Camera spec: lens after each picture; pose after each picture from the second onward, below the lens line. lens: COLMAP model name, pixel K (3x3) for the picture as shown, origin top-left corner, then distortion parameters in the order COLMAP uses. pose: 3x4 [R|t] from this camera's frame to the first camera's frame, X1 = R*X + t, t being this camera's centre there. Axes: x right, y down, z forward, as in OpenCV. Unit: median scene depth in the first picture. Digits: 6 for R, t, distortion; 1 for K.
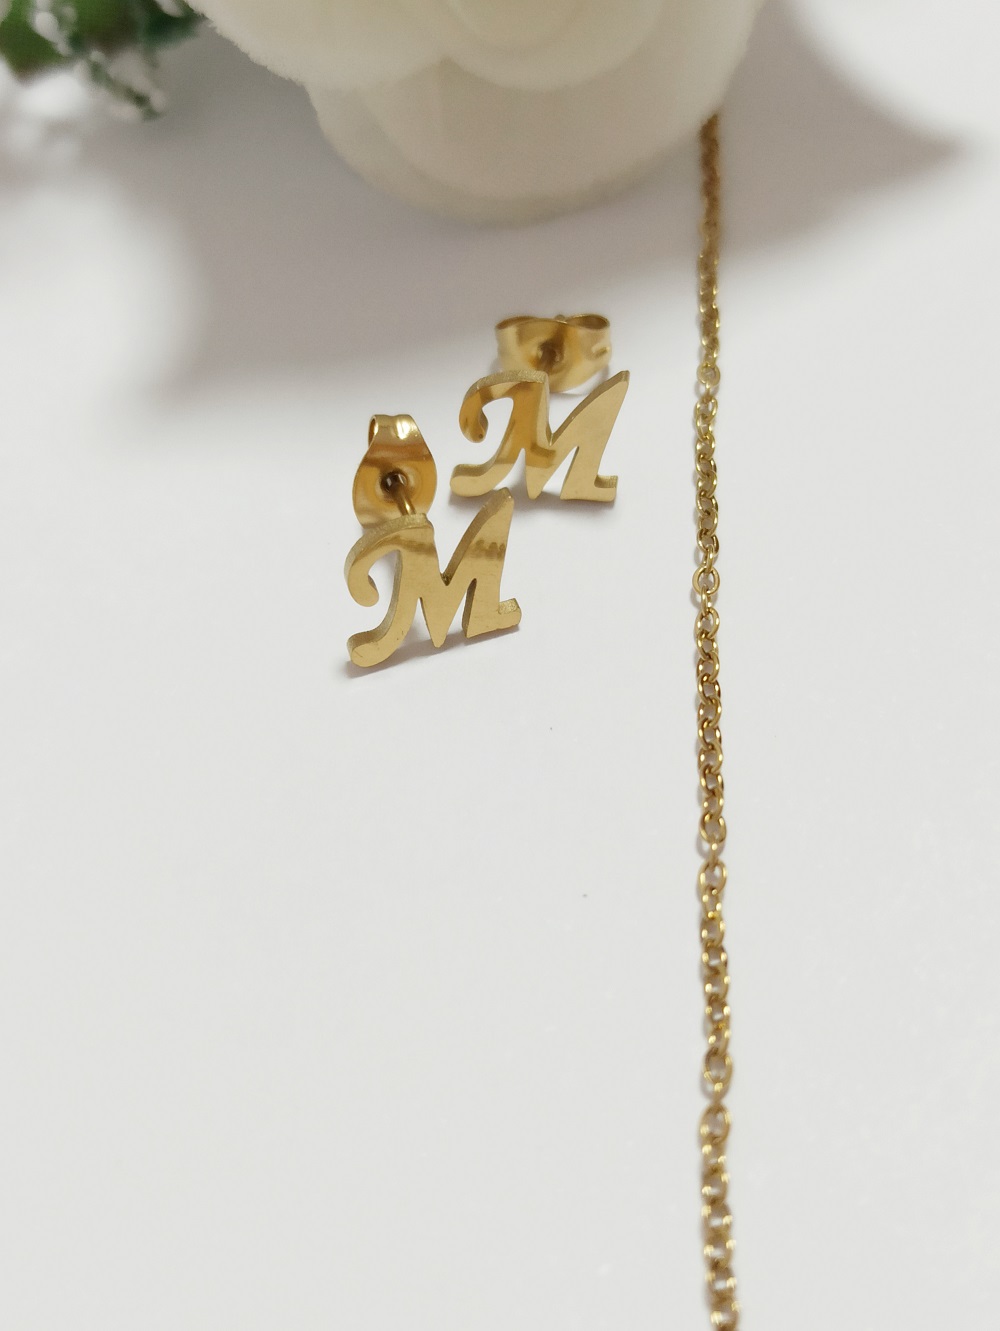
lens RADIAL K [[2058.7, 0, 537.1], [0, 2058.7, 665.7], [0, 0, 1]] dist [0.140472, -1.505567]
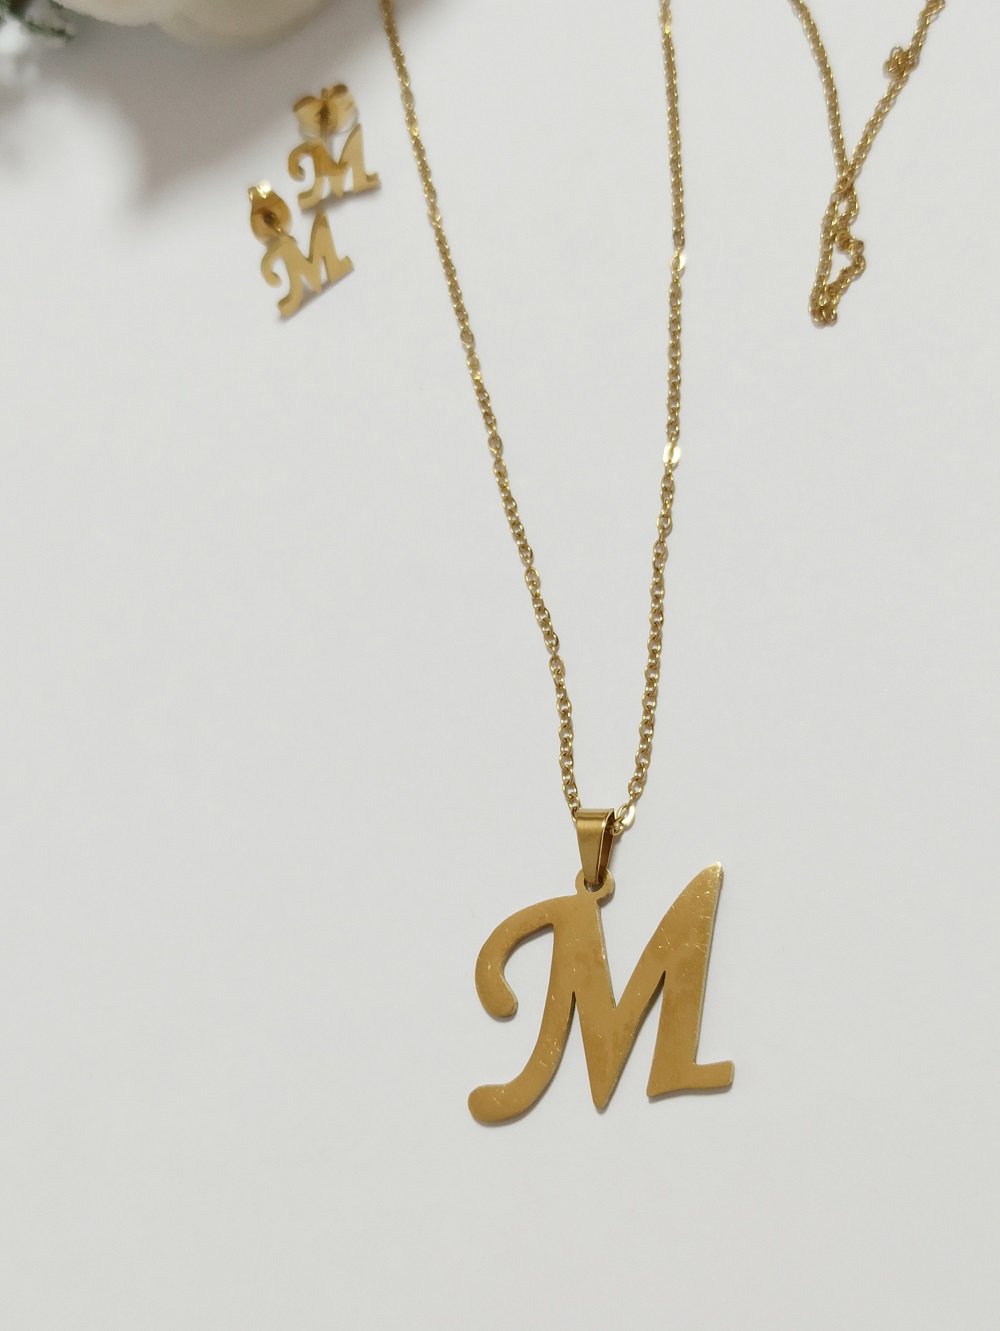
lens RADIAL K [[2093.7, 0, 501.2], [0, 2093.7, 702.8], [0, 0, 1]] dist [0.030029, -0.237730]
pose [[0.940328, -0.319895, -0.115980, 0.218857], [0.339681, 0.902537, 0.264657, -0.123273], [0.020014, -0.288260, 0.957343, -1.030571]]
